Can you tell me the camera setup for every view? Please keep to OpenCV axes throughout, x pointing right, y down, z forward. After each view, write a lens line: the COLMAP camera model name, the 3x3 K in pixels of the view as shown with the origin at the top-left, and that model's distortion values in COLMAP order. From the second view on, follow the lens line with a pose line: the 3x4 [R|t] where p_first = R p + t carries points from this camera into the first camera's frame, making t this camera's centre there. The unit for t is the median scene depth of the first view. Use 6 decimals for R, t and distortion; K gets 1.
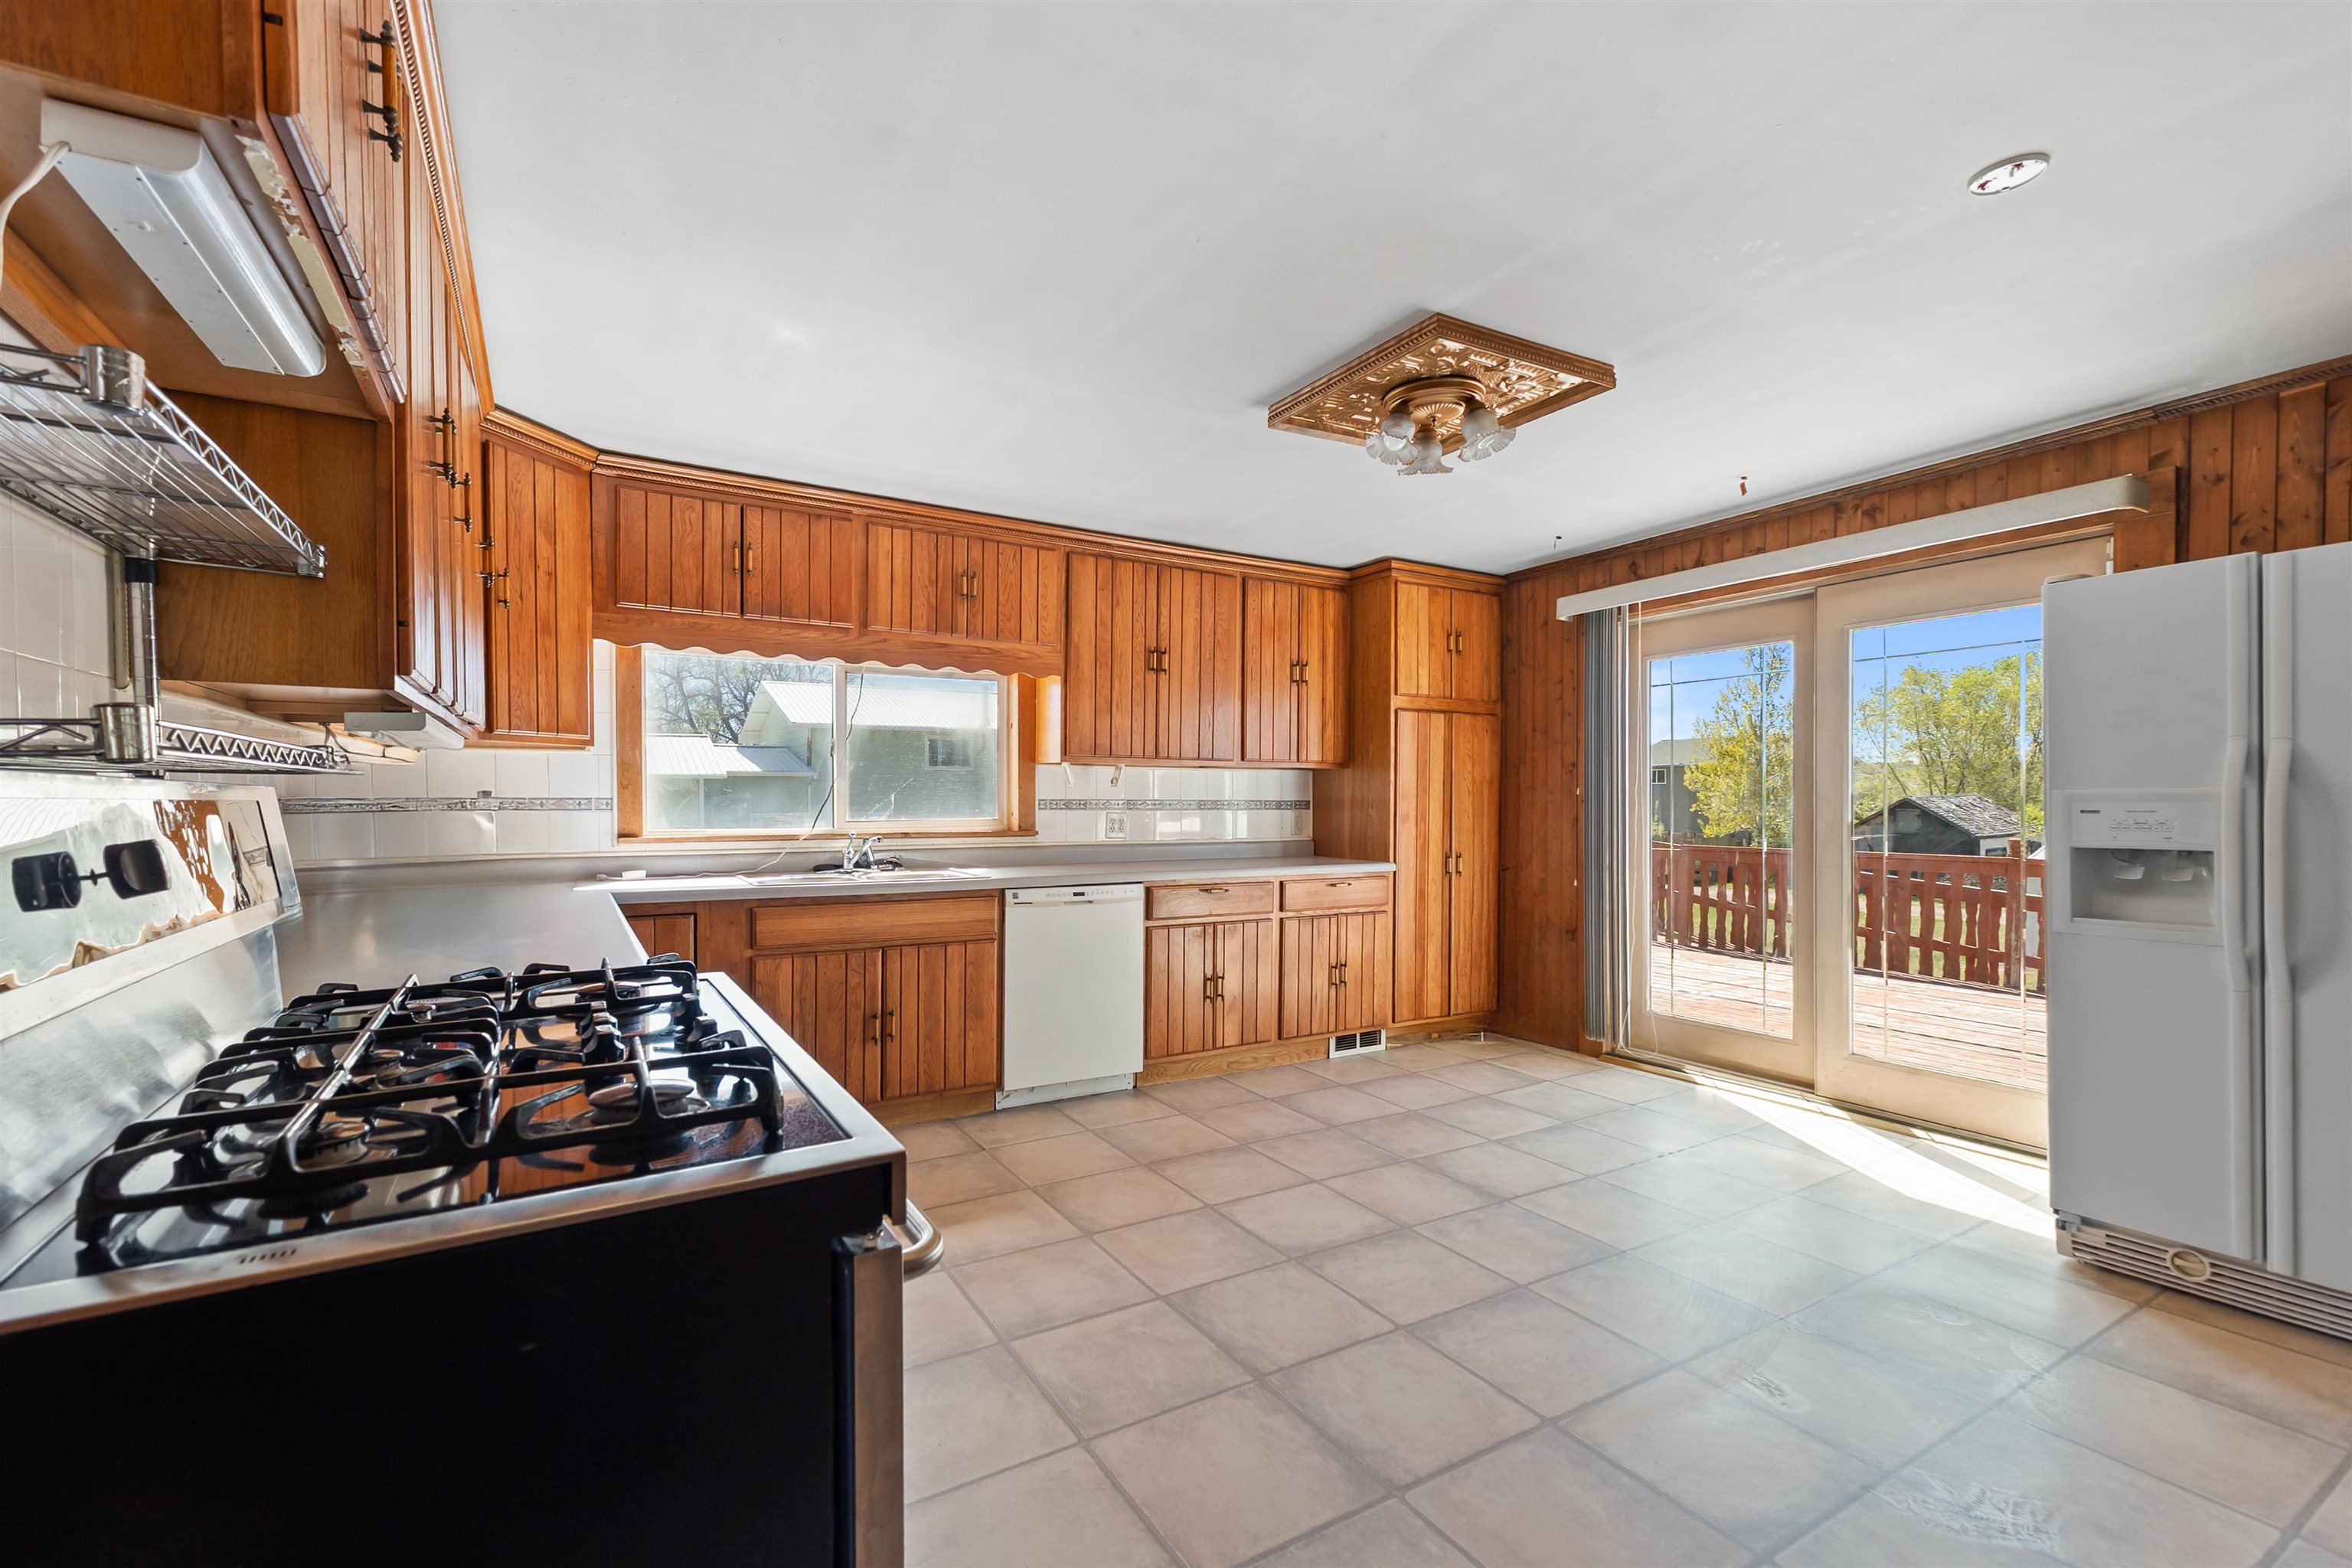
lens RADIAL K [[1007.8, 0, 1166.5], [0, 1007.8, 812.8], [0, 0, 1]] dist [0.001136, 0.000231]
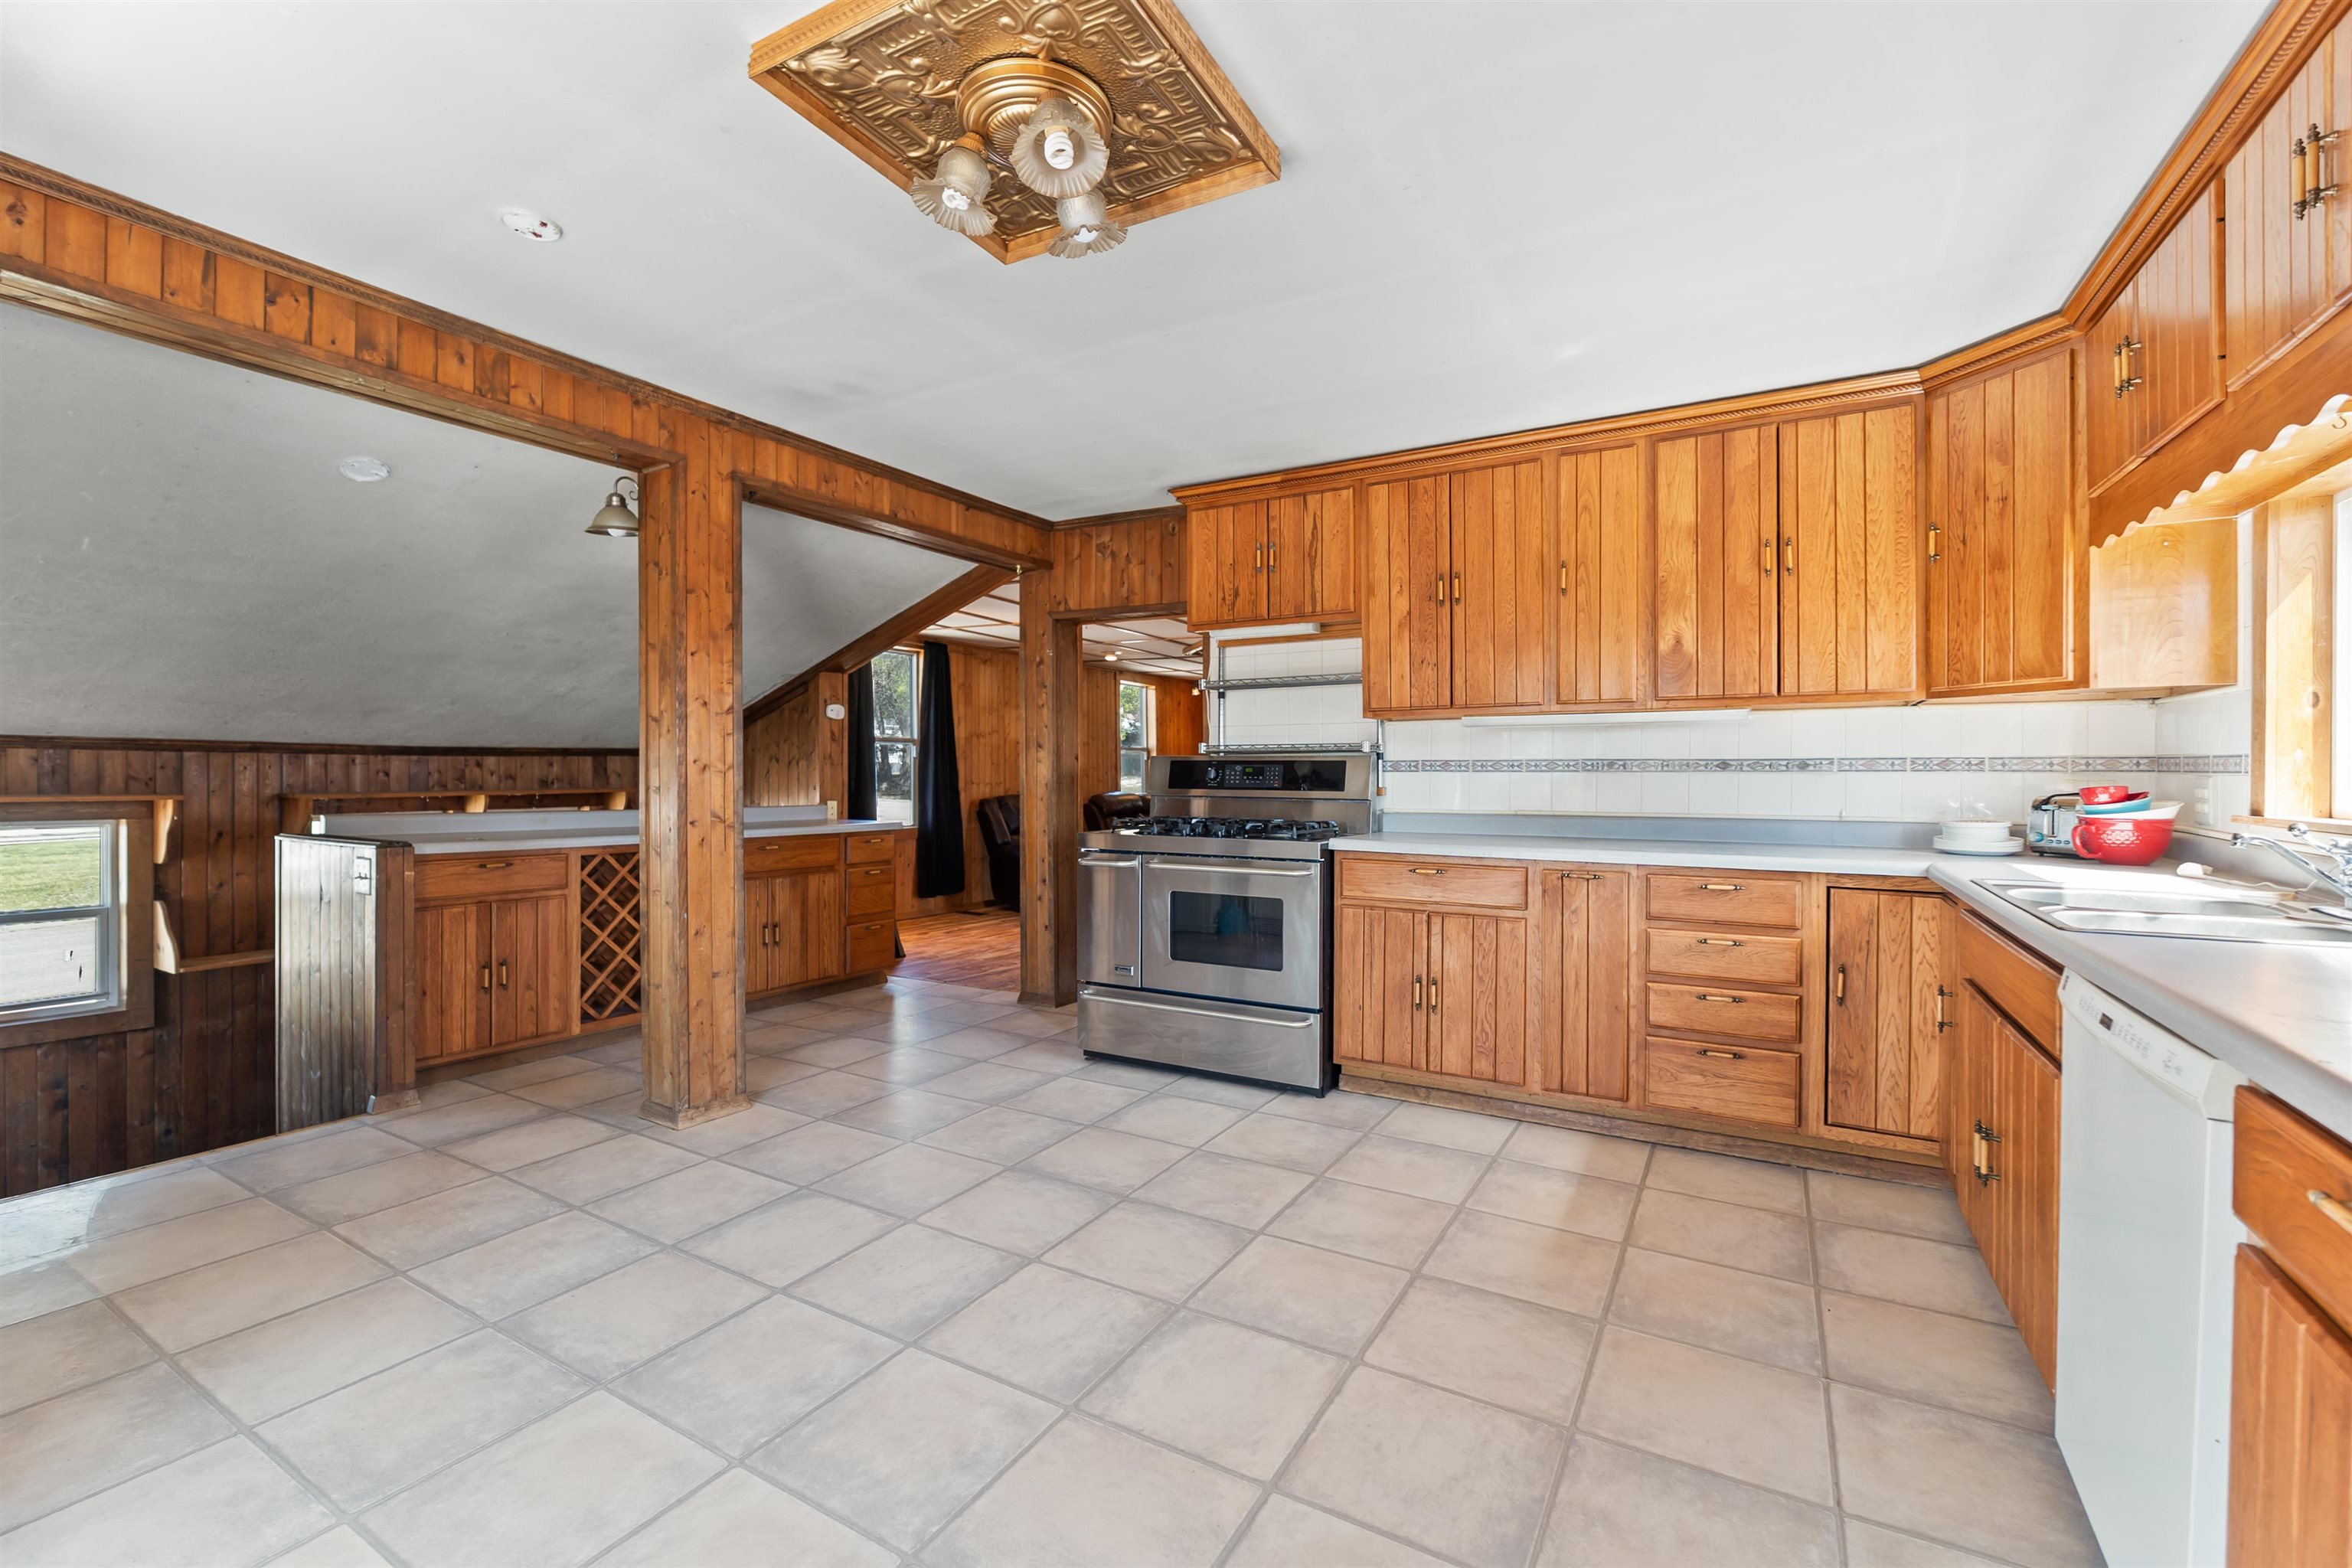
lens RADIAL K [[1011.6, 0, 1176.0], [0, 1011.6, 784.0], [0, 0, 1]] dist [-0.012037, 0.001078]
pose [[-0.871992, 0.006160, -0.489482, 0.345283], [-0.008839, 0.999560, 0.028326, -0.006782], [0.489441, 0.029027, -0.871553, 1.108471]]
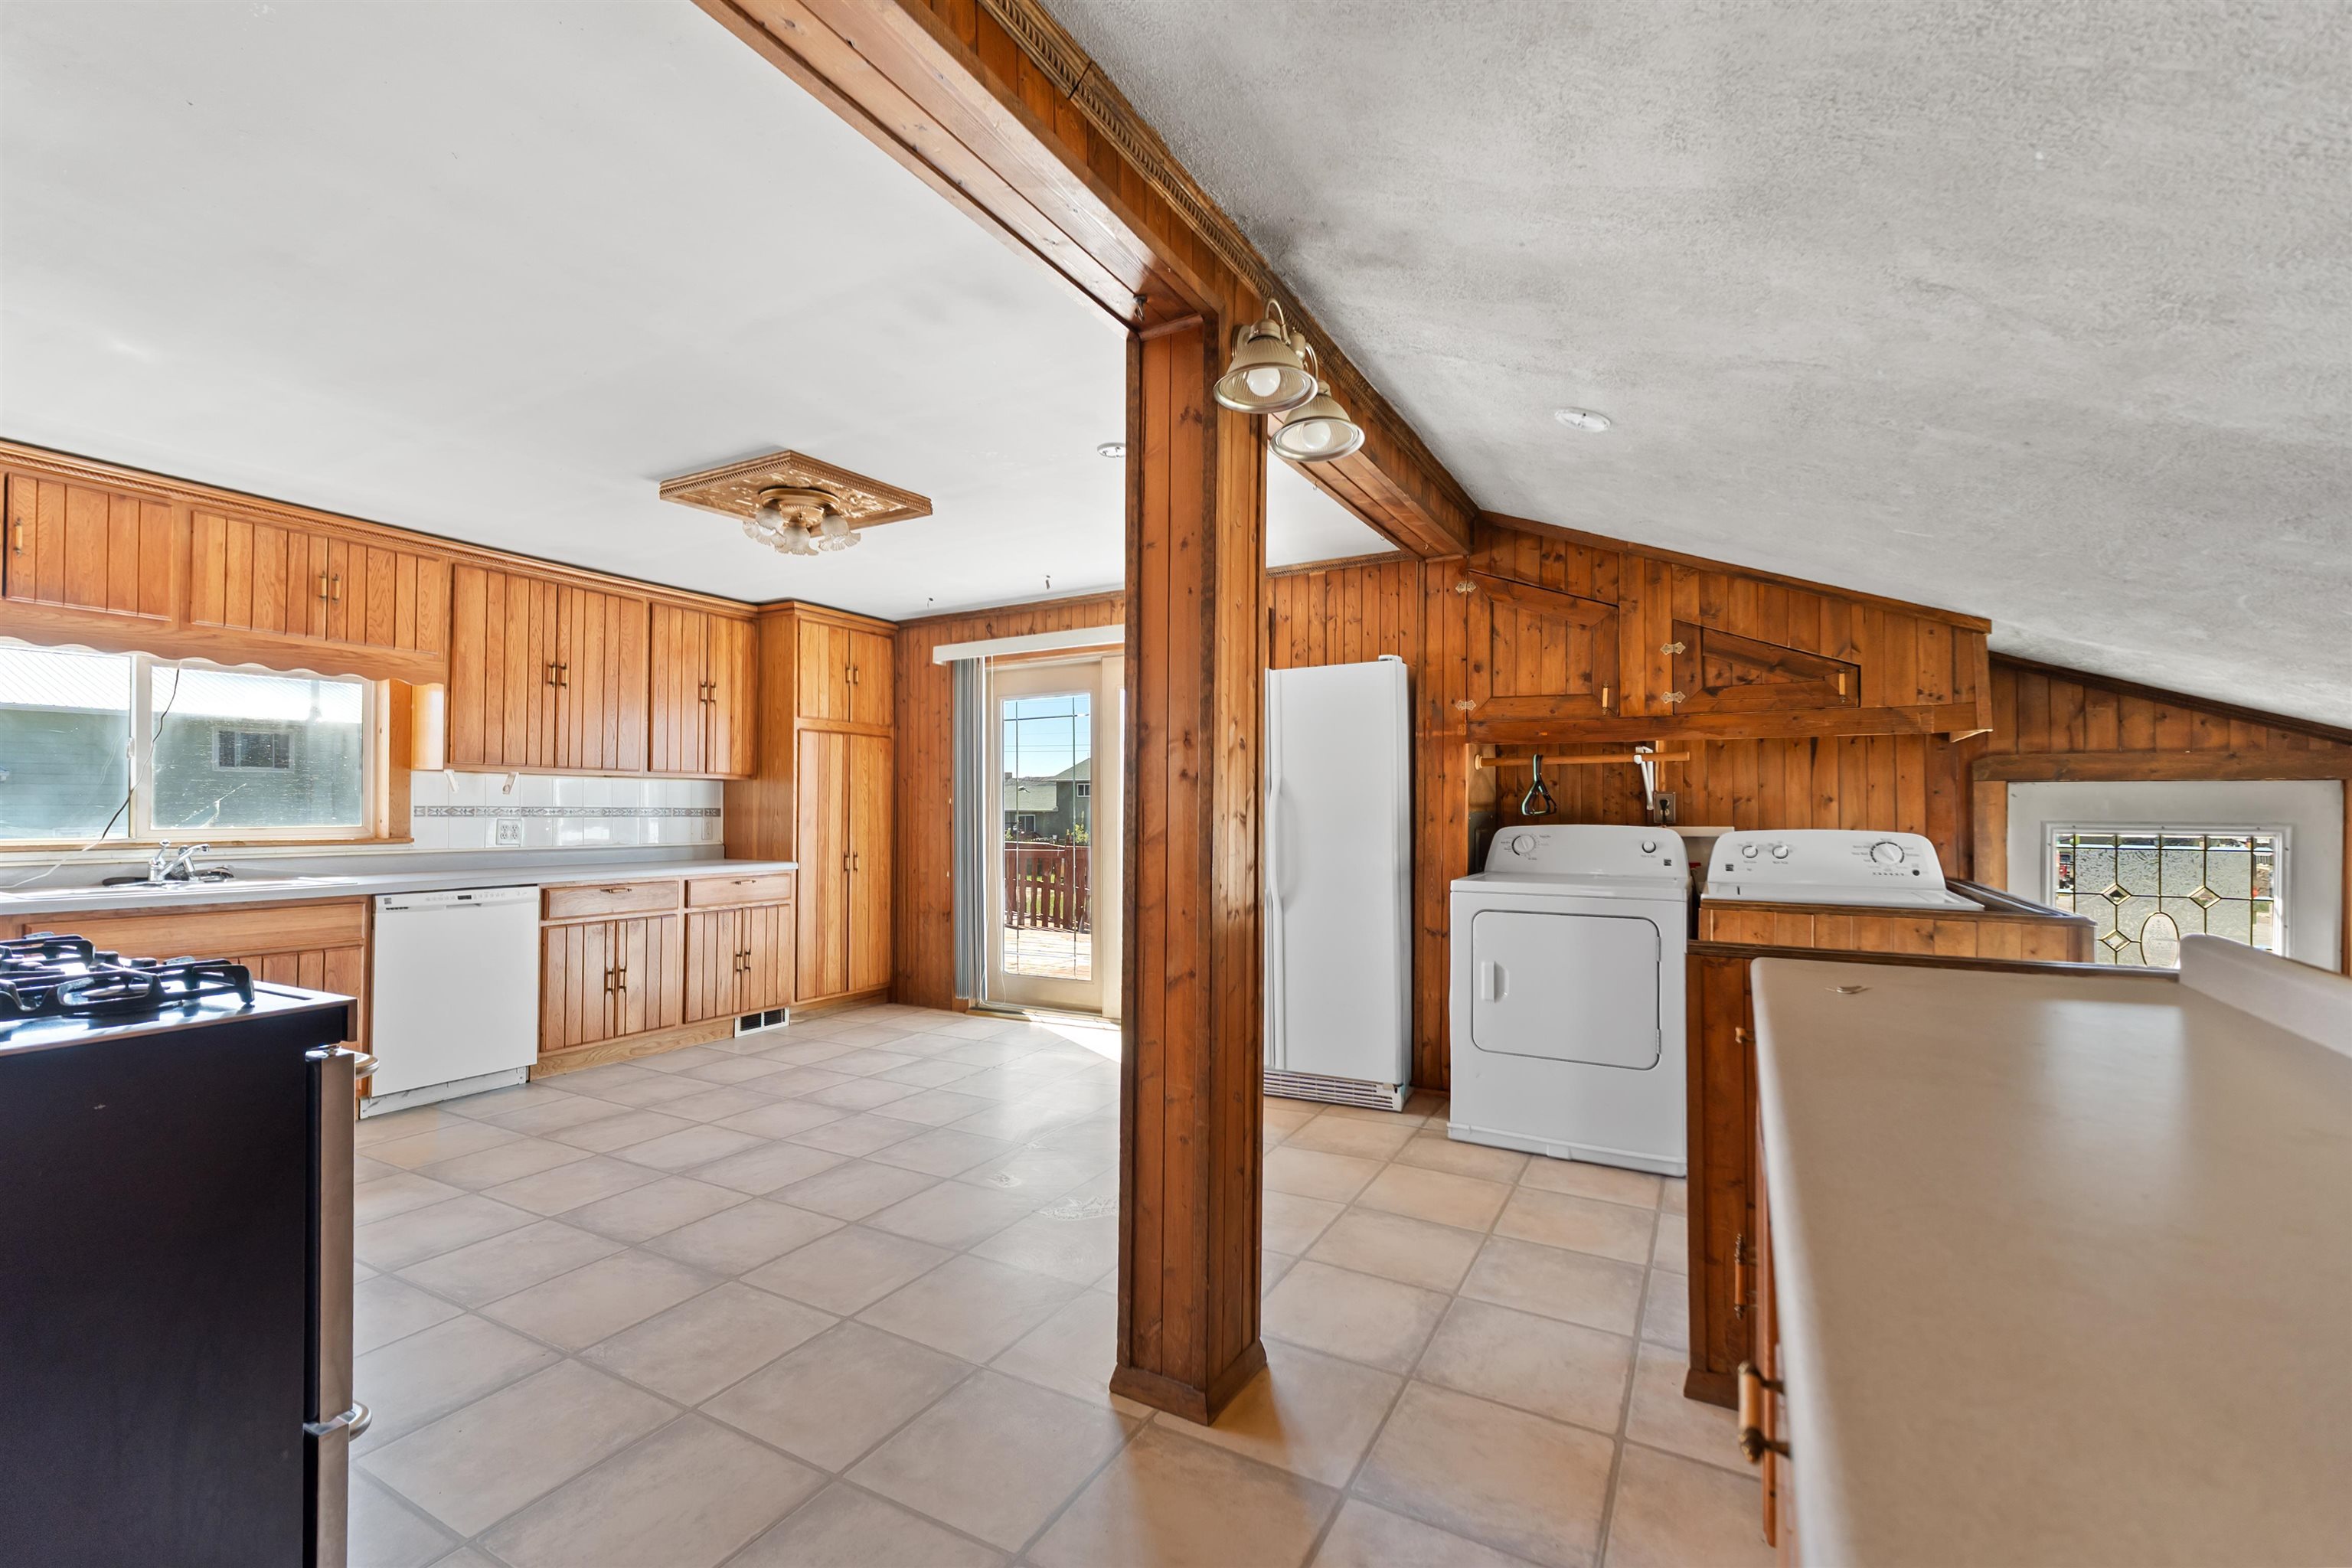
lens RADIAL K [[1003.0, 0, 1171.5], [0, 1003.0, 801.2], [0, 0, 1]] dist [0.002754, 0.000303]
pose [[0.861916, 0.004992, 0.507026, 0.014966], [0.006401, 0.999765, -0.020724, 0.007770], [-0.507011, 0.021107, 0.861681, -0.251543]]
